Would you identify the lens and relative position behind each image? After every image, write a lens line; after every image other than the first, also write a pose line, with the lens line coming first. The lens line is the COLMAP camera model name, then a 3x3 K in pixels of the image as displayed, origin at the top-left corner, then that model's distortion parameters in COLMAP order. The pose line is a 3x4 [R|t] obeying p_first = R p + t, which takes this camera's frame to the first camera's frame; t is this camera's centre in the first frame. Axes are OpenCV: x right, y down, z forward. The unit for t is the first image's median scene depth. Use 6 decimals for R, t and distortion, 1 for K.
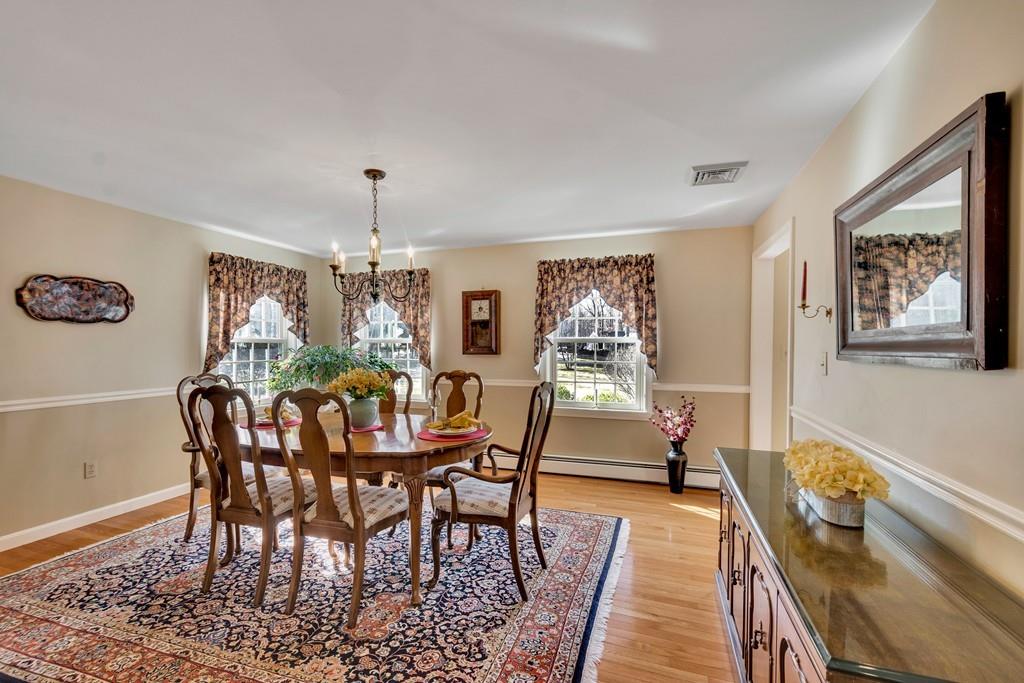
lens RADIAL K [[456.9, 0, 491.5], [0, 456.9, 350.3], [0, 0, 1]] dist [0.013741, 0.000176]
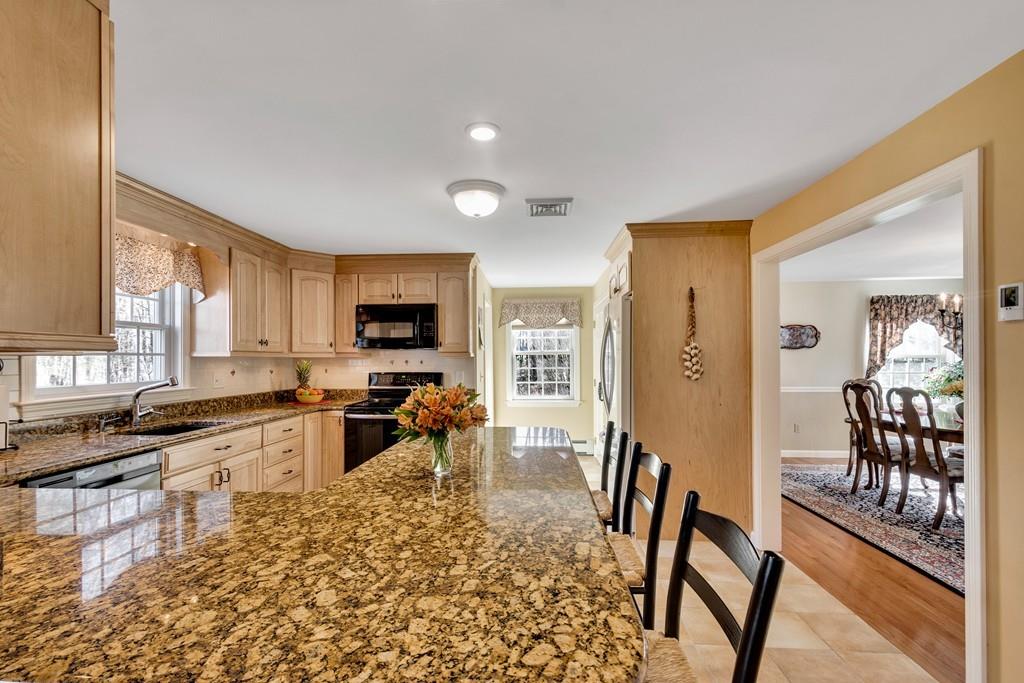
lens RADIAL K [[456.9, 0, 515.5], [0, 456.9, 360.8], [0, 0, 1]] dist [0.013741, 0.000176]
pose [[0.303480, 0.004552, -0.952827, 0.439886], [-0.000748, 0.999989, 0.004540, -0.015739], [0.952837, -0.000665, 0.303481, -0.517181]]
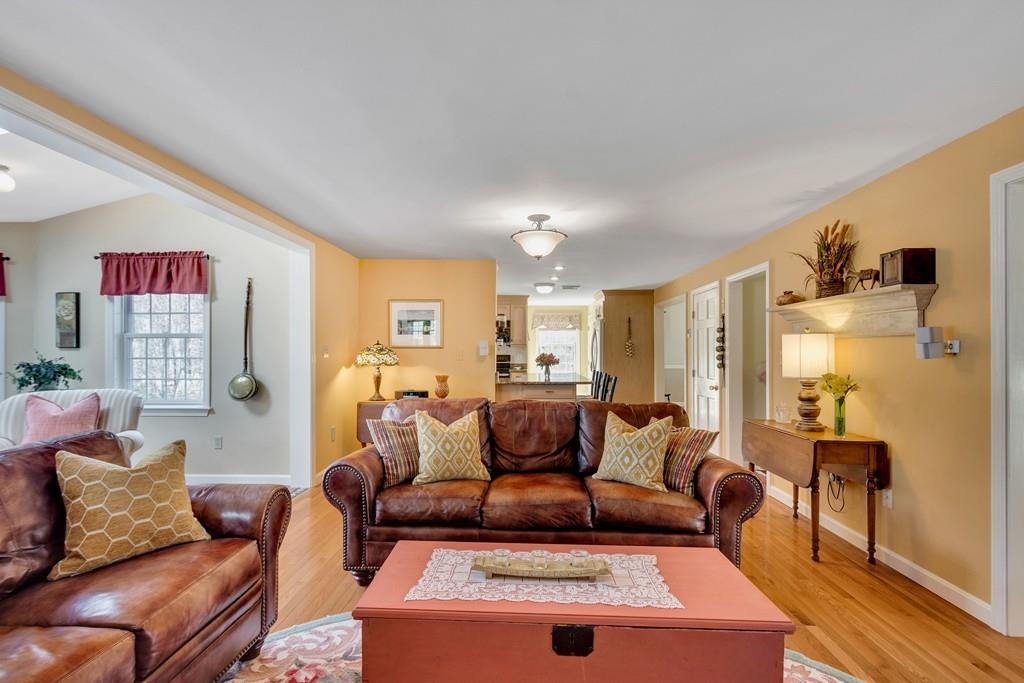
lens RADIAL K [[456.9, 0, 506.3], [0, 456.9, 348.3], [0, 0, 1]] dist [0.013741, 0.000176]
pose [[0.294359, -0.005113, -0.955681, 1.496469], [-0.004798, 0.999965, -0.006827, 0.005120], [0.955683, 0.006595, 0.294324, -1.056996]]
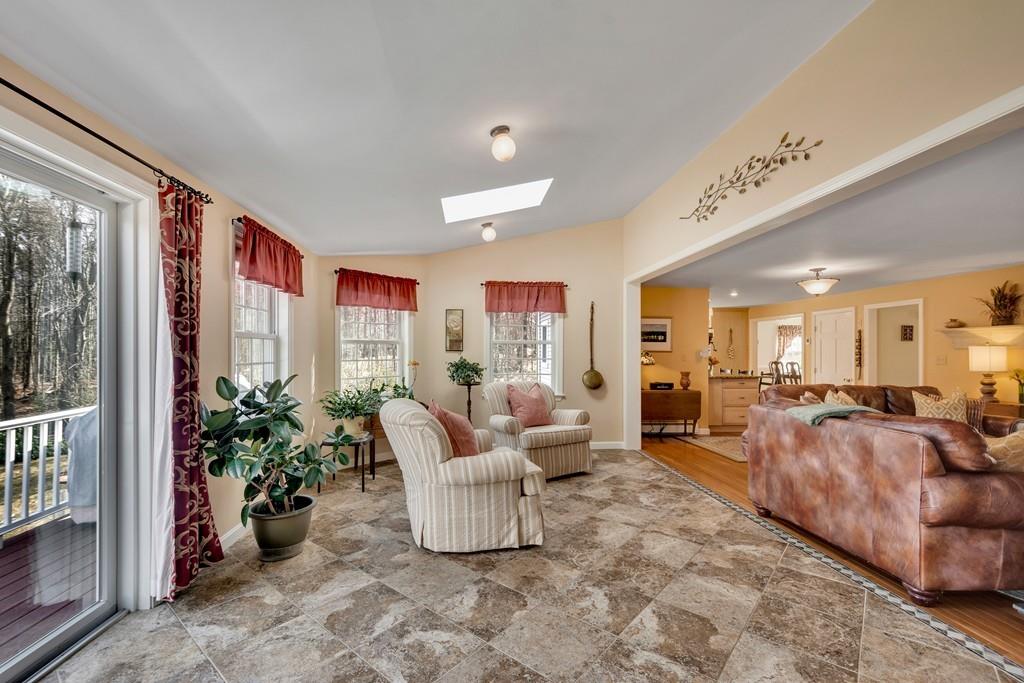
lens RADIAL K [[456.9, 0, 504.3], [0, 456.9, 353.3], [0, 0, 1]] dist [0.013741, 0.000176]
pose [[0.432514, 0.004378, -0.901616, 1.516140], [-0.009952, 0.999950, 0.000081, 0.007652], [0.901572, 0.008938, 0.432537, -2.209756]]
